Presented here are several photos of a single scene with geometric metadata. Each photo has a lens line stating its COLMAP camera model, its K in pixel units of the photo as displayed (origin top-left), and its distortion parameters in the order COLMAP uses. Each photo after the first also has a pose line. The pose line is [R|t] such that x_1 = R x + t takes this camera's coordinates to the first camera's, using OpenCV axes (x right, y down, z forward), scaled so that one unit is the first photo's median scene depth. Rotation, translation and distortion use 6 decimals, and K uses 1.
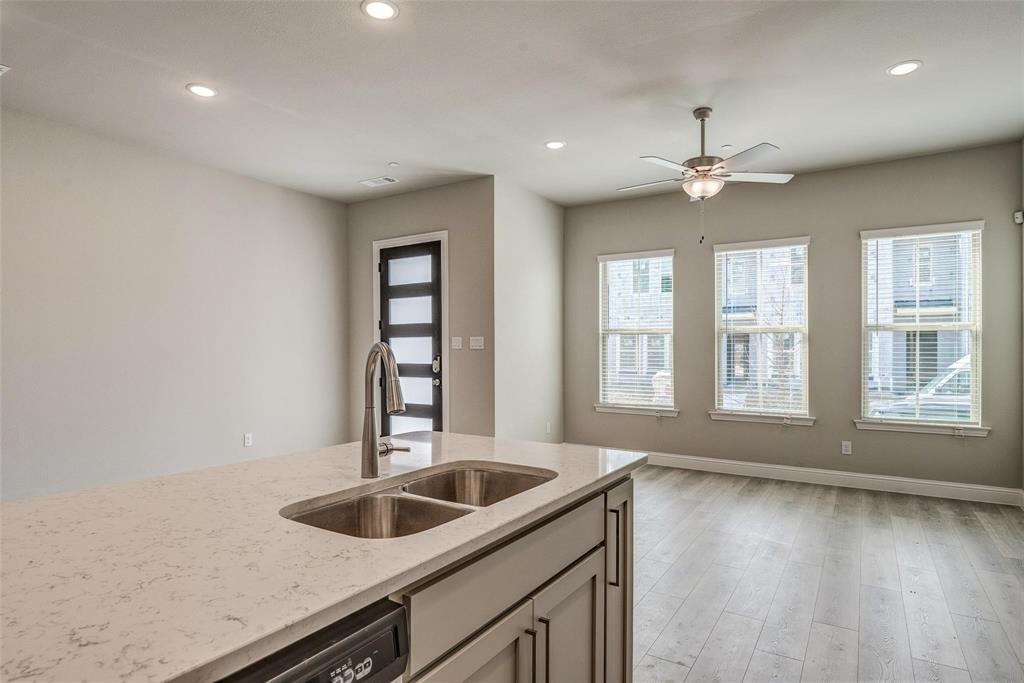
lens RADIAL K [[562.8, 0, 507.8], [0, 562.8, 350.7], [0, 0, 1]] dist [-0.006783, -0.001816]
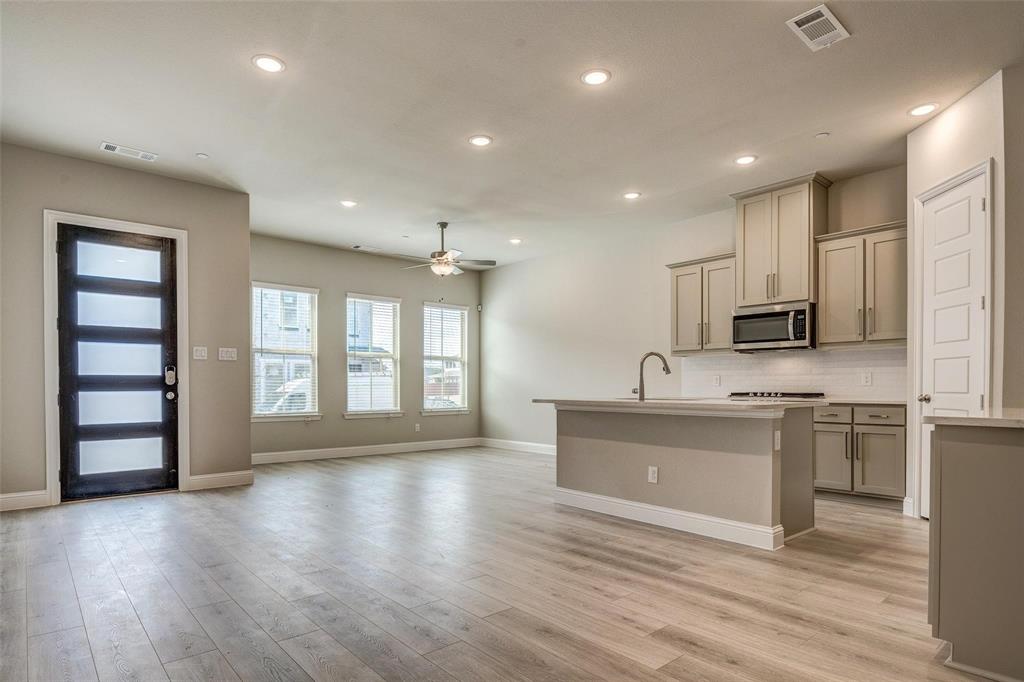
lens RADIAL K [[559.6, 0, 507.8], [0, 559.6, 390.2], [0, 0, 1]] dist [-0.022092, -0.000719]
pose [[0.277541, -0.008164, 0.960679, -0.841019], [0.002331, 0.999967, 0.007825, 0.042474], [-0.960711, 0.000067, 0.277550, 0.239627]]
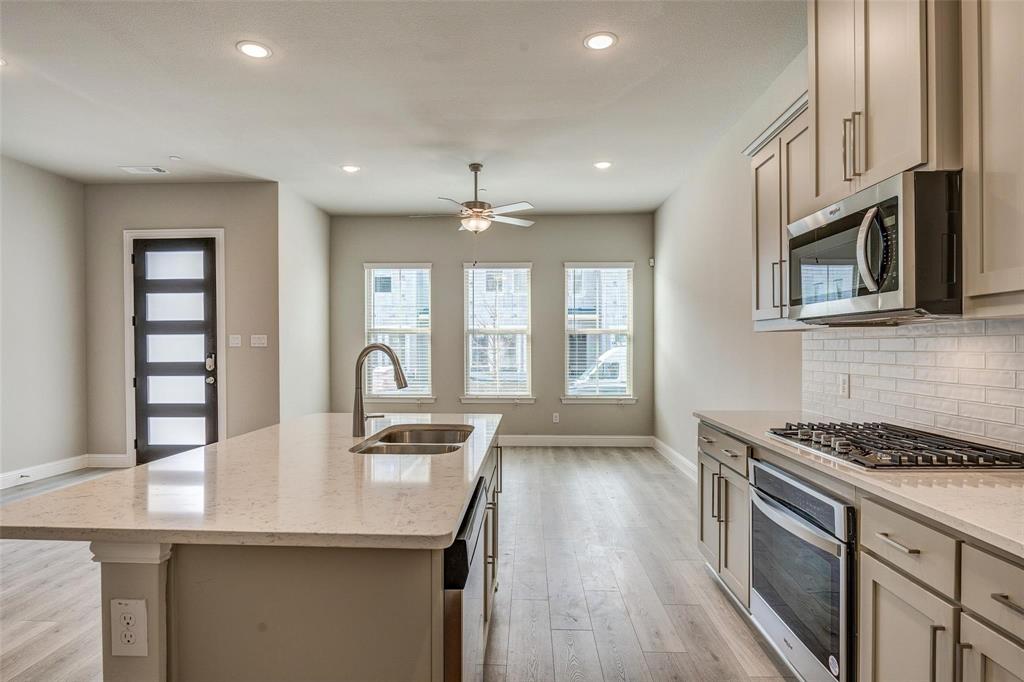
lens RADIAL K [[562.8, 0, 507.8], [0, 562.8, 350.2], [0, 0, 1]] dist [-0.006783, -0.001816]
pose [[0.863269, -0.004260, 0.504726, -0.176592], [0.002041, 0.999986, 0.004949, -0.000683], [-0.504740, -0.003242, 0.863265, -0.122247]]
